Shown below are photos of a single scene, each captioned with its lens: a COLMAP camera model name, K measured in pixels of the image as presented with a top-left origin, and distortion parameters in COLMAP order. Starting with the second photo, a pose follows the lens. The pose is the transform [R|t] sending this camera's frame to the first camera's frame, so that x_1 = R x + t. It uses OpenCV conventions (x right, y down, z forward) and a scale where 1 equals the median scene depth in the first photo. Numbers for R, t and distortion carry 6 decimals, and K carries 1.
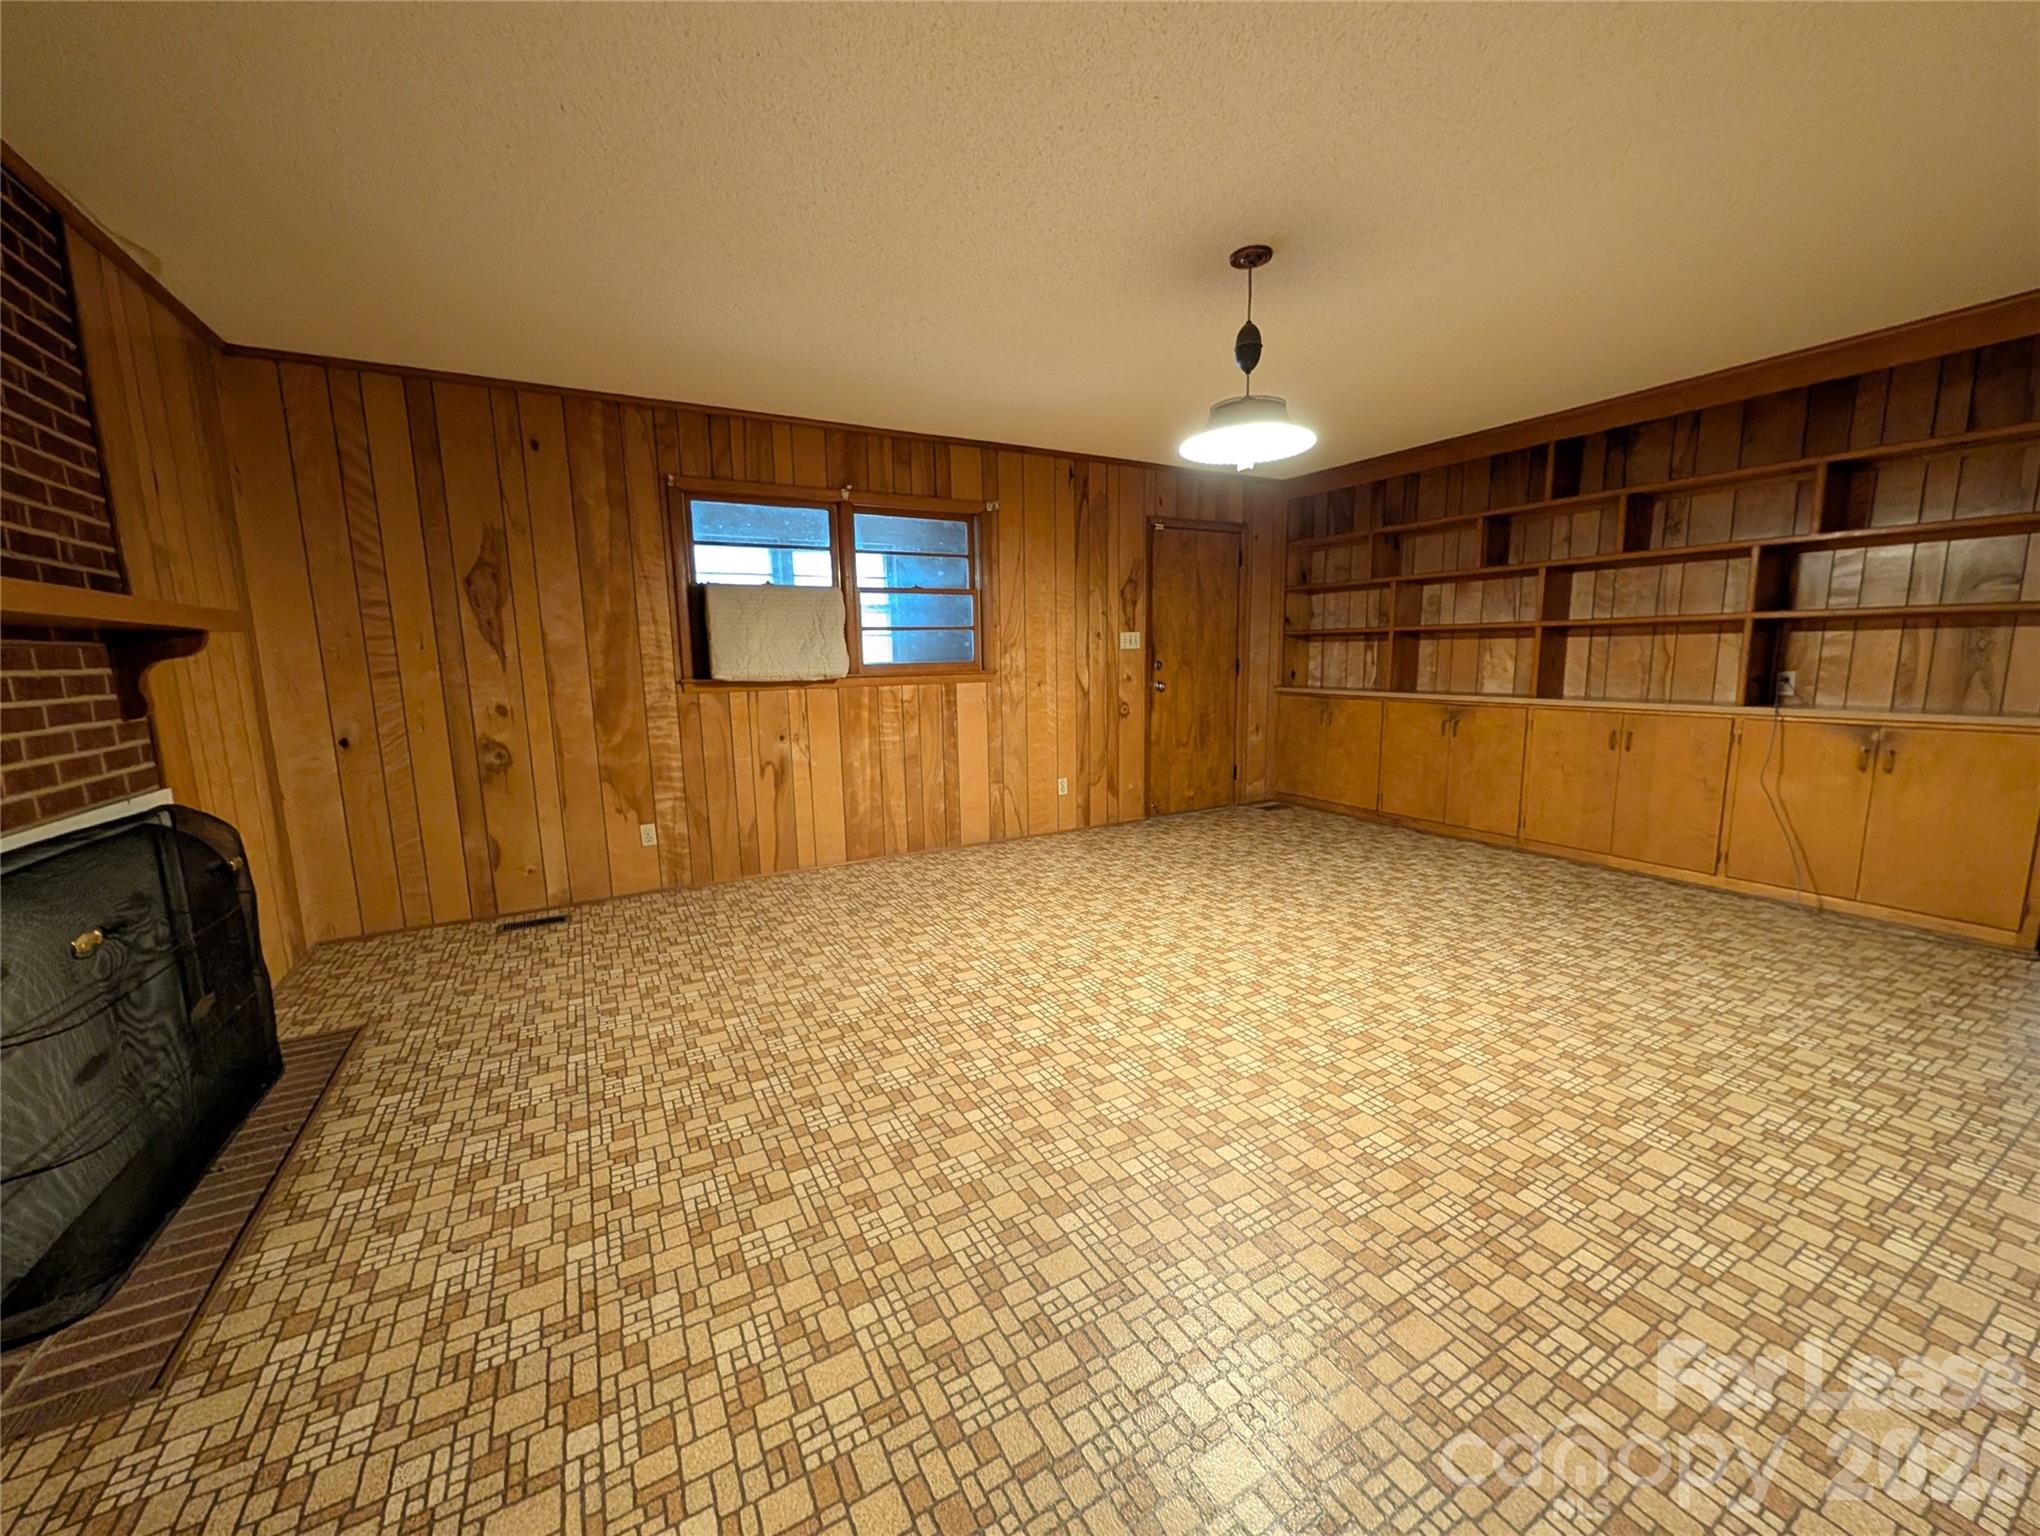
lens RADIAL K [[781.8, 0, 1019.0], [0, 781.8, 770.2], [0, 0, 1]] dist [-0.003933, -0.000471]
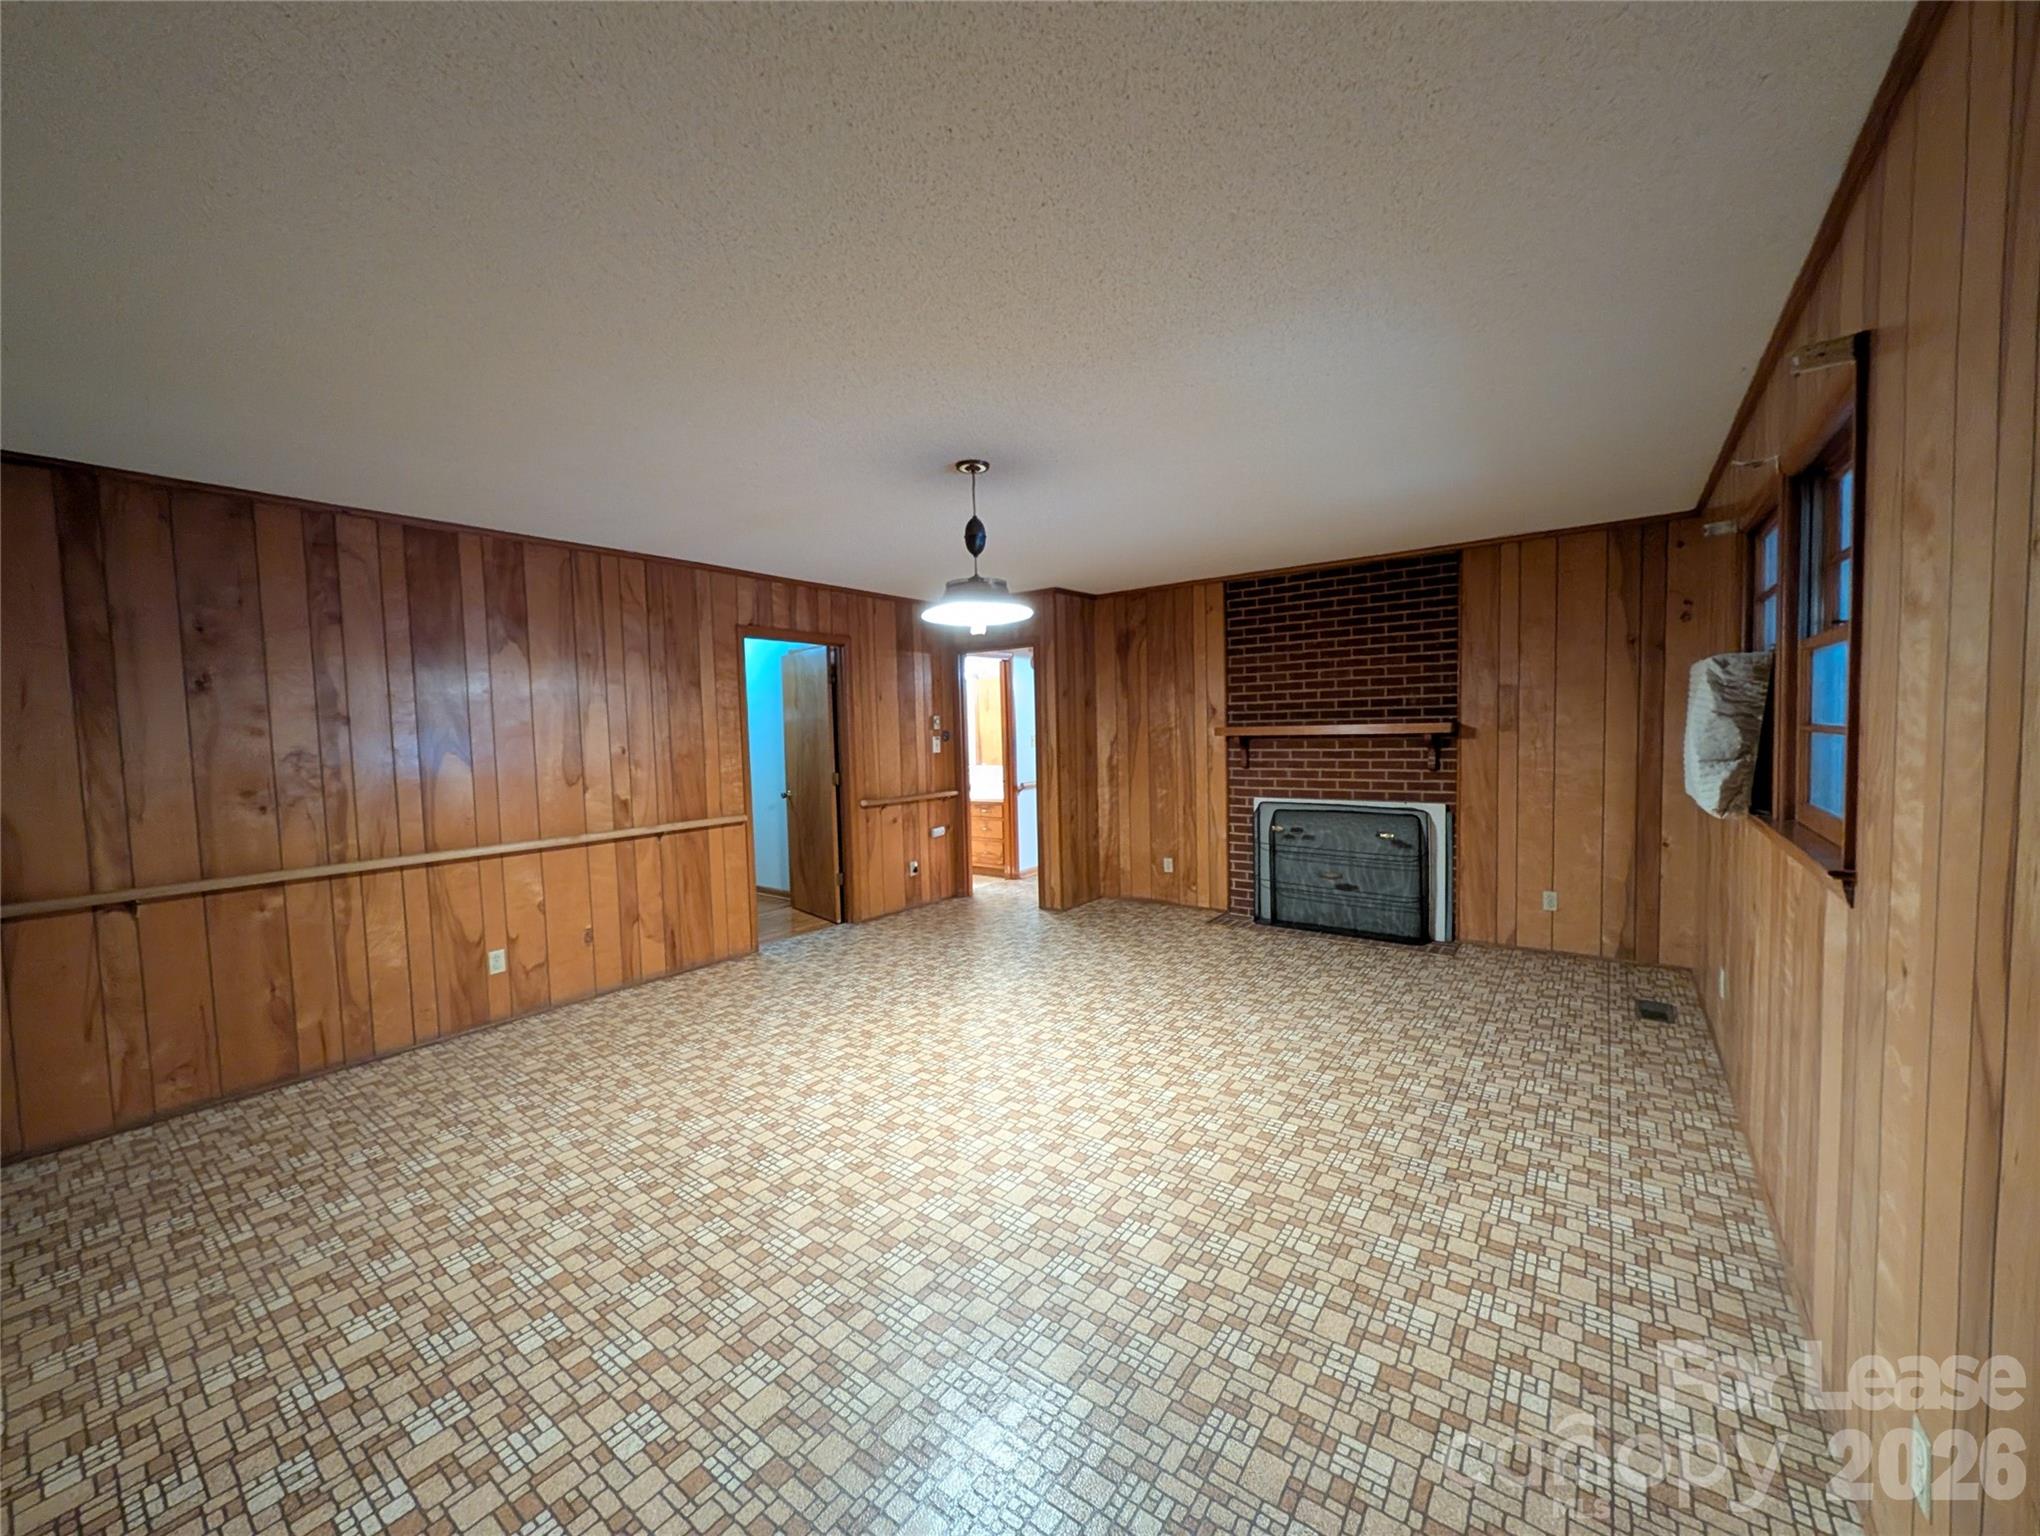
lens RADIAL K [[781.8, 0, 1020.8], [0, 781.8, 769.5], [0, 0, 1]] dist [-0.003933, -0.000471]
pose [[-0.913258, 0.067532, -0.401744, 0.618996], [-0.015428, 0.979723, 0.199762, -0.360074], [0.407089, 0.188632, -0.893698, 1.825330]]
